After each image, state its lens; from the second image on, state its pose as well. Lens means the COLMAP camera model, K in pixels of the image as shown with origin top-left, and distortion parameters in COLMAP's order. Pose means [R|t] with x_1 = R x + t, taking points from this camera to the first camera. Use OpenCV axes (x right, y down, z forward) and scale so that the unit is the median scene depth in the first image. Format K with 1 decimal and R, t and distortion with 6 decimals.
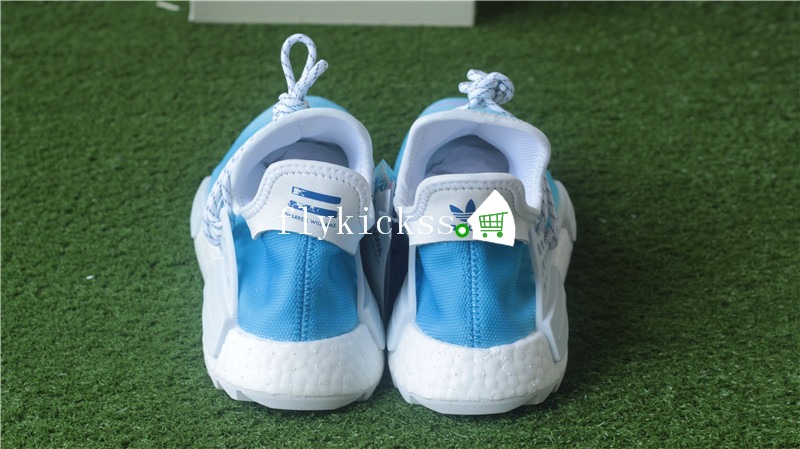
lens RADIAL K [[1971.8, 0, 399.9], [0, 1971.8, 241.1], [0, 0, 1]] dist [-0.132926, 0.000000]
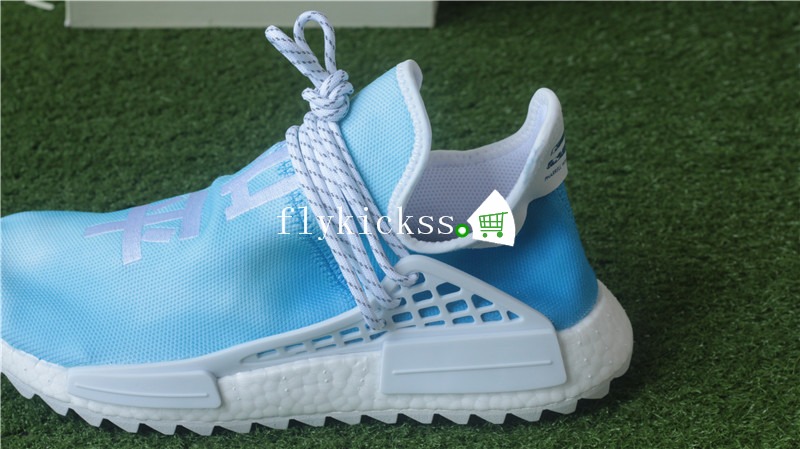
lens RADIAL K [[1971.8, 0, 395.7], [0, 1971.8, 226.5], [0, 0, 1]] dist [-0.132926, 0.000000]
pose [[0.999915, -0.013019, -0.000443, 0.025445], [0.013017, 0.997296, 0.072332, -0.102464], [-0.000500, -0.072332, 0.997381, 0.265968]]
